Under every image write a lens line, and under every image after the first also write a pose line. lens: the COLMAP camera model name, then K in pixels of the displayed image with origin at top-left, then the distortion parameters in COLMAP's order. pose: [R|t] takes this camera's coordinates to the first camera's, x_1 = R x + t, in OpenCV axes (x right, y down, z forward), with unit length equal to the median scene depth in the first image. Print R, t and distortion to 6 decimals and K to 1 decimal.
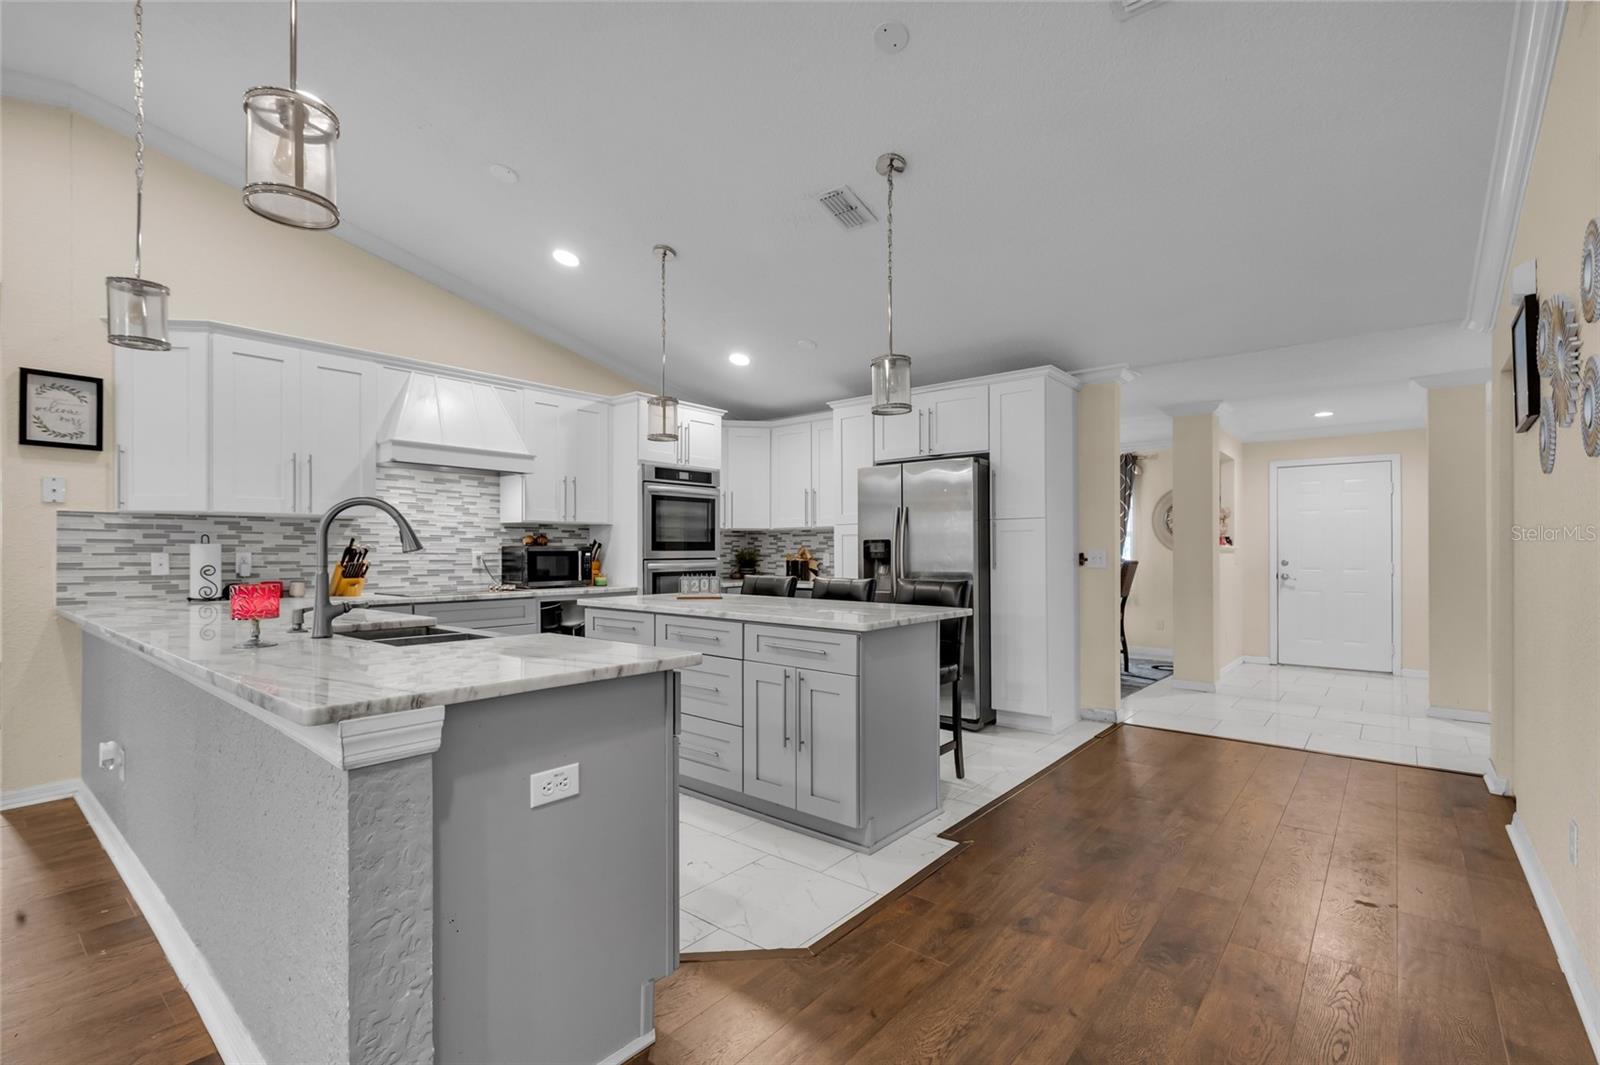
lens RADIAL K [[725.3, 0, 792.6], [0, 725.3, 549.1], [0, 0, 1]] dist [0.010029, -0.003557]
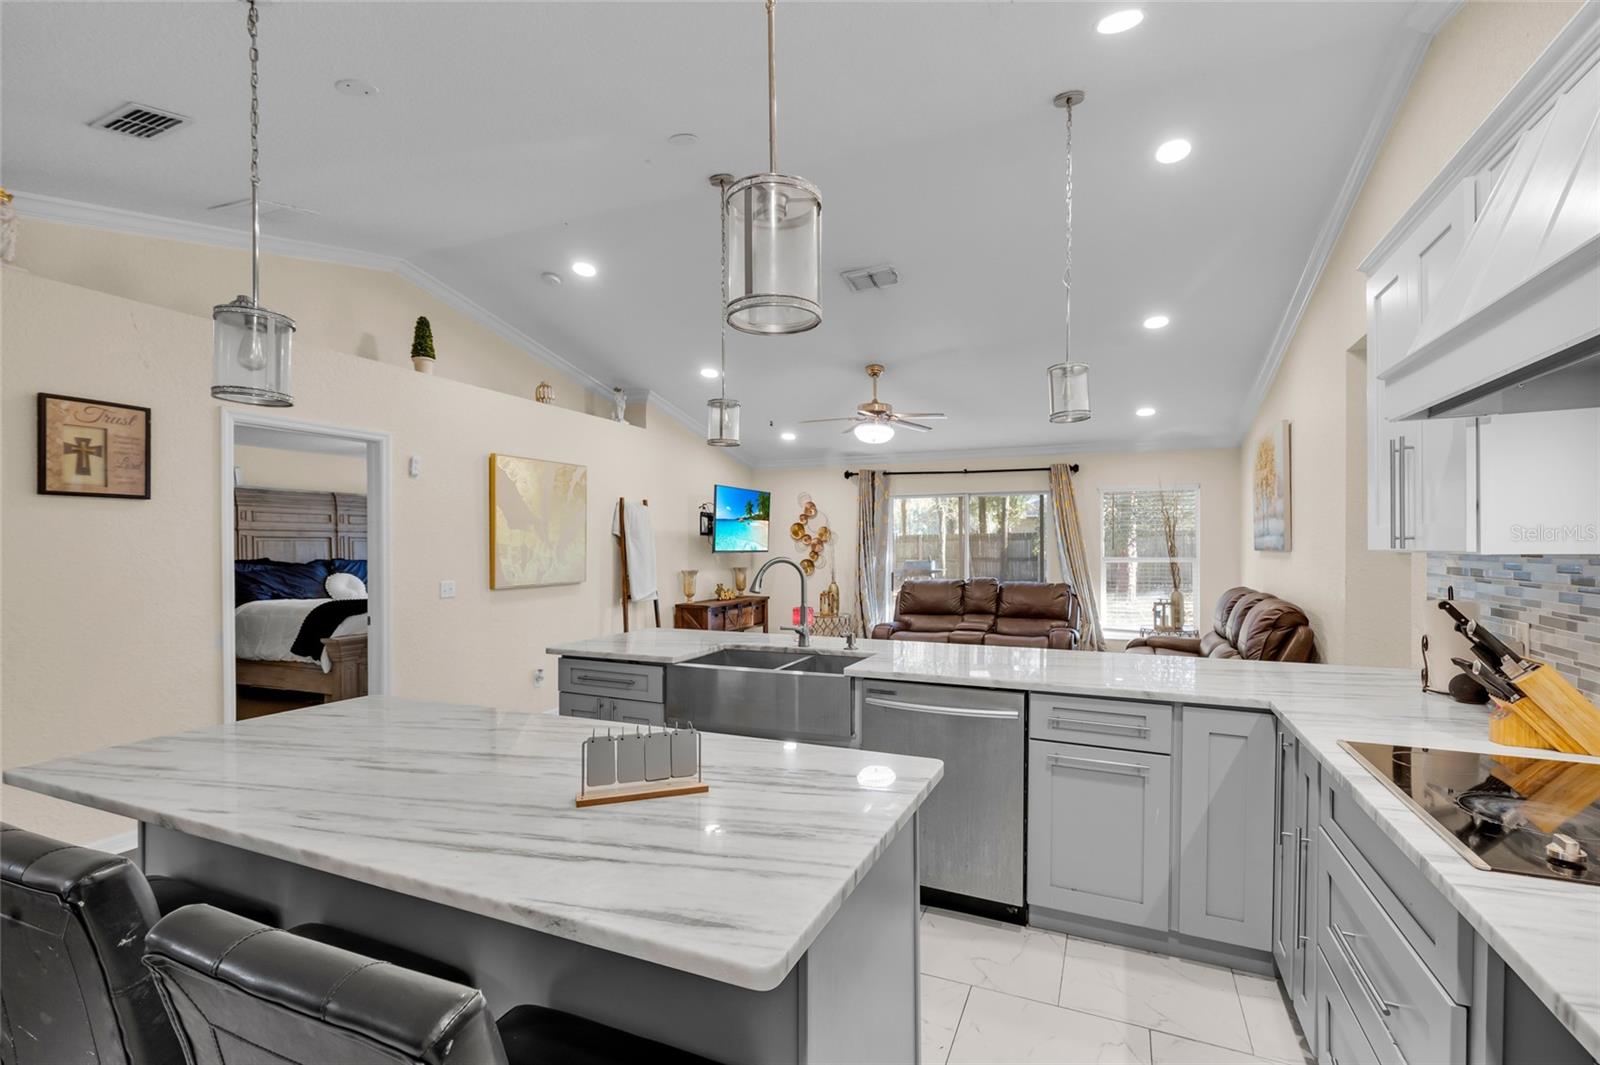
lens RADIAL K [[725.3, 0, 796.1], [0, 725.3, 542.1], [0, 0, 1]] dist [0.010029, -0.003557]
pose [[-0.962161, 0.003129, -0.272462, -0.091184], [0.004478, 0.999981, -0.004331, -0.046758], [0.272443, -0.005388, -0.962157, 1.188773]]
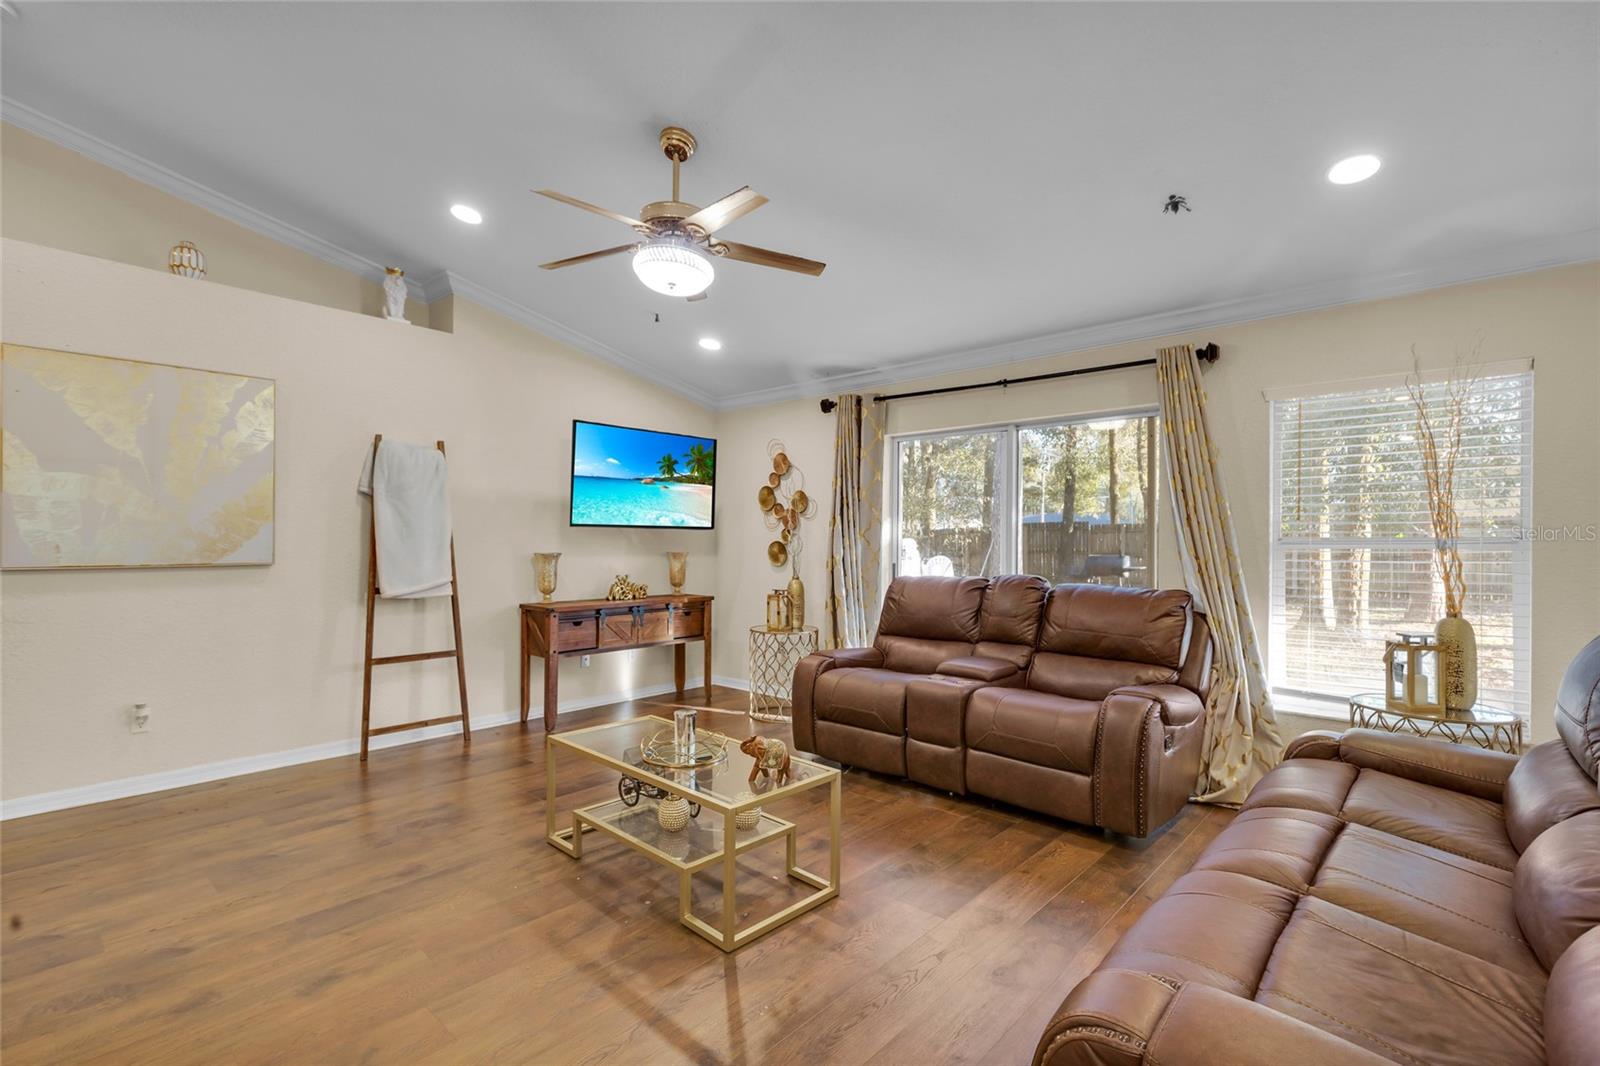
lens RADIAL K [[725.3, 0, 793.1], [0, 725.3, 537.8], [0, 0, 1]] dist [0.010029, -0.003557]
pose [[-0.998779, -0.003991, 0.049242, -0.727433], [-0.004257, 0.999977, -0.005296, -0.009617], [-0.049220, -0.005500, -0.998773, 0.599873]]
